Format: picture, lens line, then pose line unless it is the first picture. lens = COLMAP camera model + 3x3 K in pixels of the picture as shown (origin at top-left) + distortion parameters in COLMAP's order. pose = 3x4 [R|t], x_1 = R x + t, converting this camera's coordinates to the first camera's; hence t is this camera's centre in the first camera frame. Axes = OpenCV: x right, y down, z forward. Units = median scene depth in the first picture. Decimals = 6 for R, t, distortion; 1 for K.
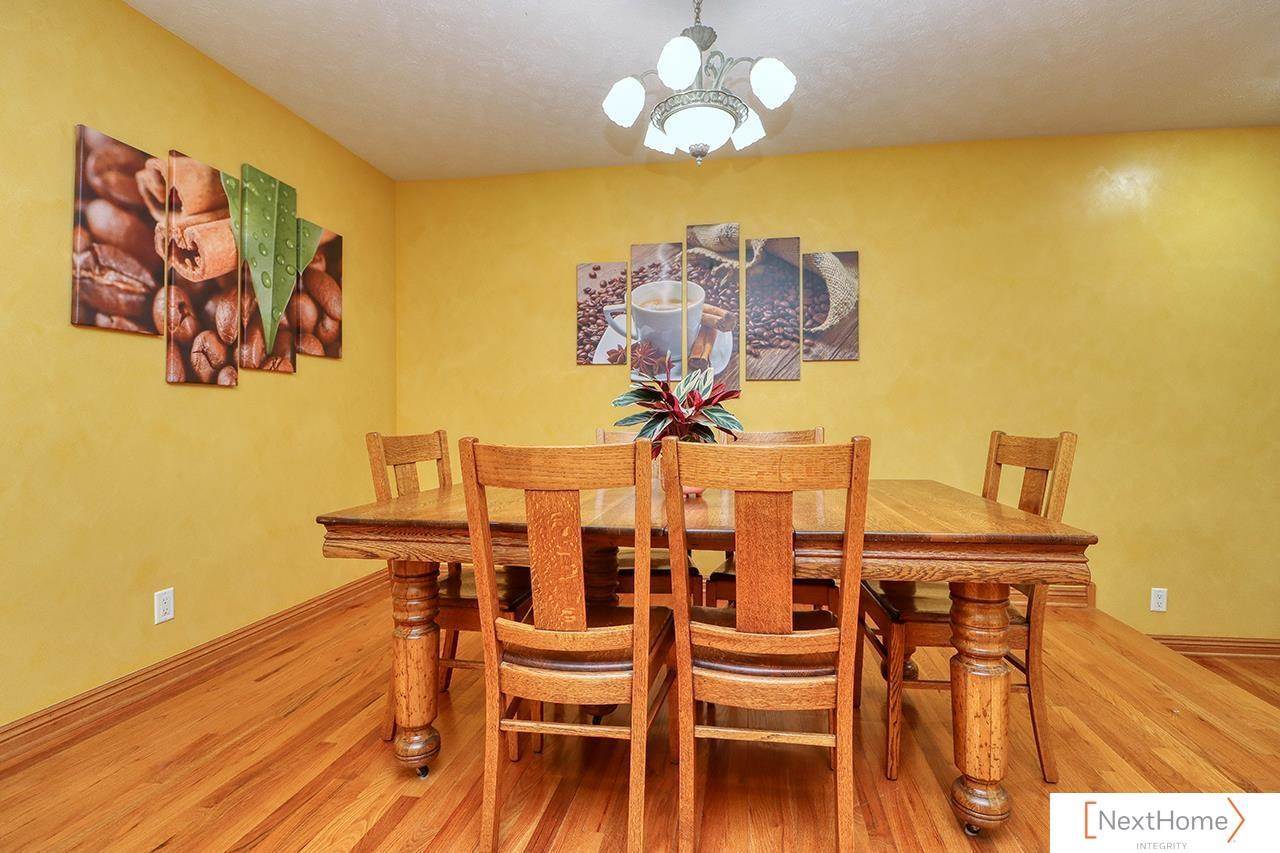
lens RADIAL K [[591.2, 0, 642.9], [0, 591.2, 414.0], [0, 0, 1]] dist [0.001905, -0.015937]
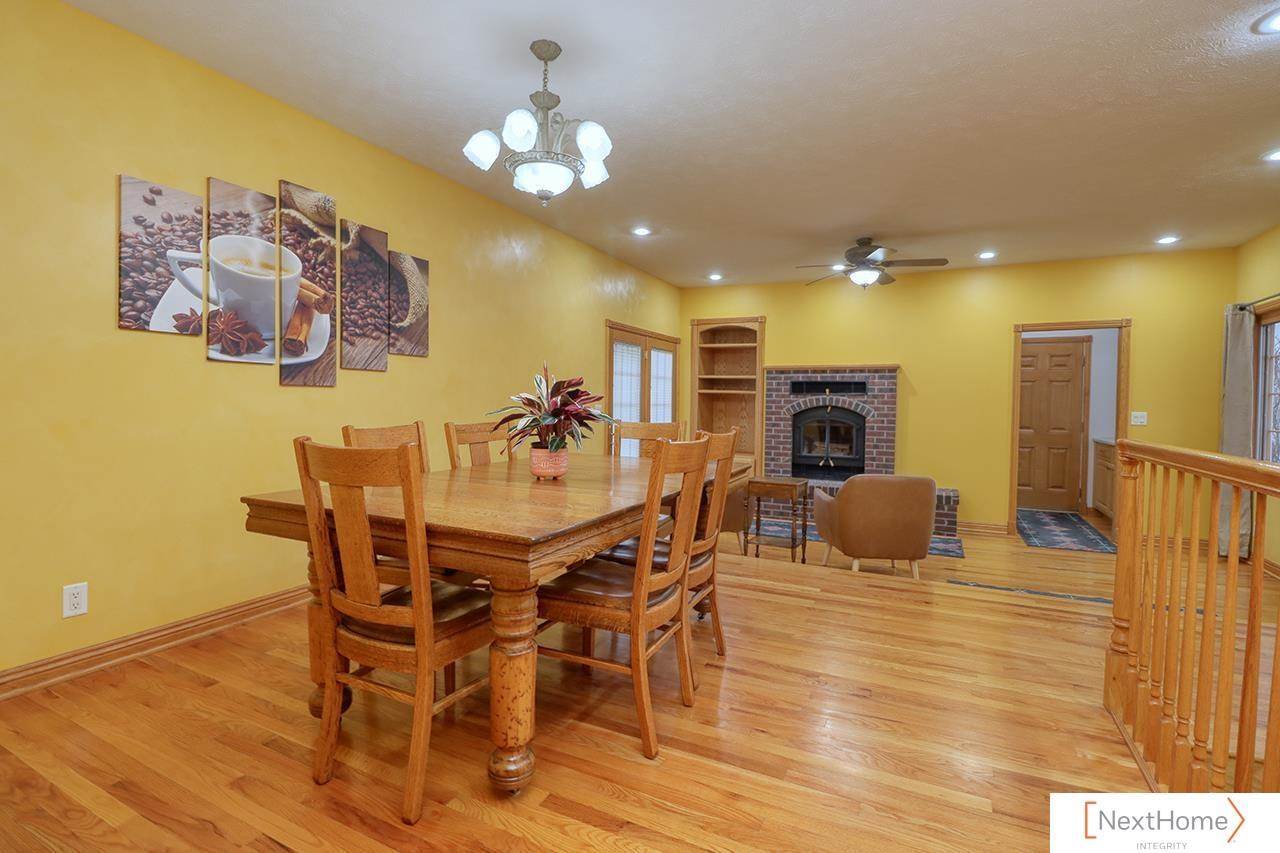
lens RADIAL K [[591.2, 0, 642.9], [0, 591.2, 414.0], [0, 0, 1]] dist [0.001905, -0.015937]
pose [[0.281676, -0.017194, 0.959355, -0.599196], [-0.020034, 0.999516, 0.023797, -0.015840], [-0.959300, -0.025923, 0.281195, 0.267353]]
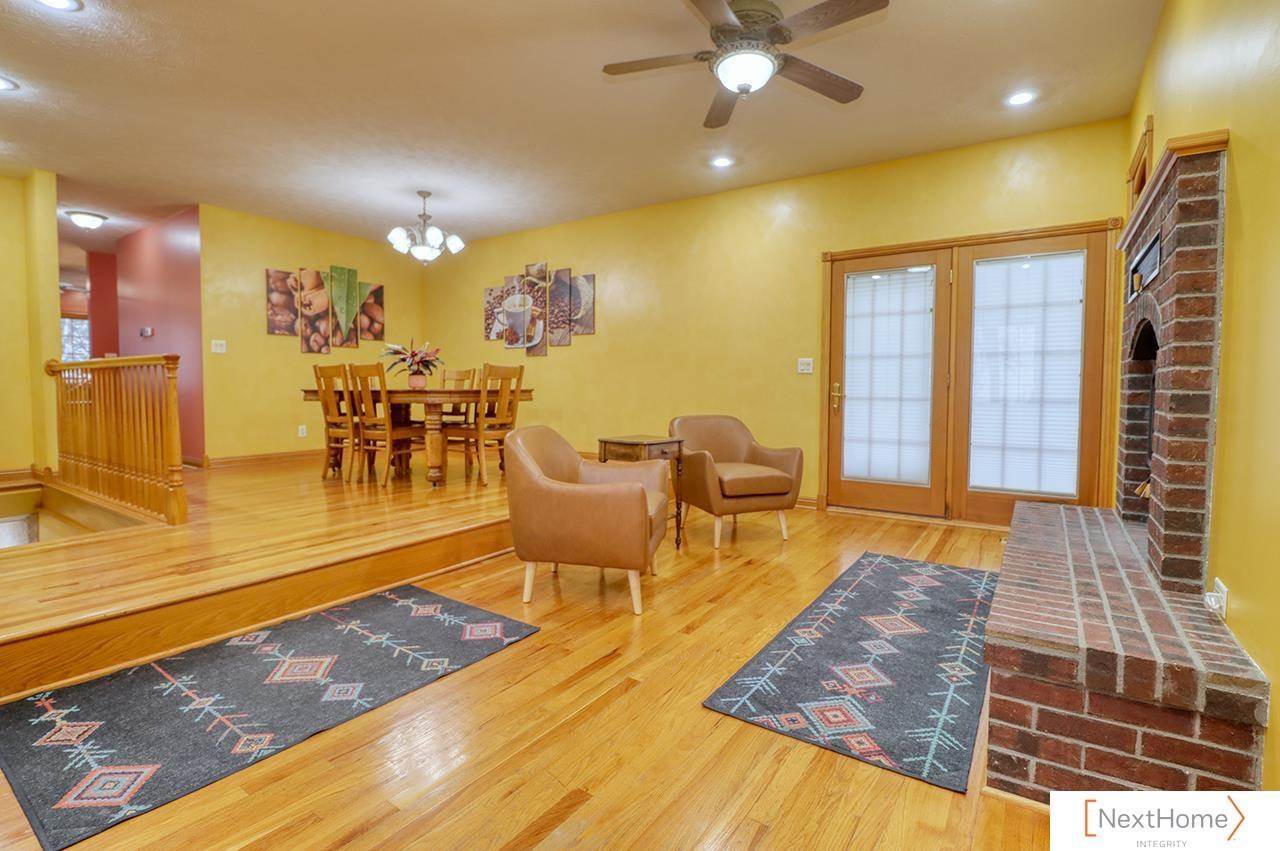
lens RADIAL K [[591.2, 0, 642.9], [0, 591.2, 413.0], [0, 0, 1]] dist [0.001905, -0.015937]
pose [[0.913892, 0.020868, -0.405421, 1.223158], [-0.000355, 0.998719, 0.050607, 0.061947], [0.405958, -0.046105, 0.912728, -0.619887]]
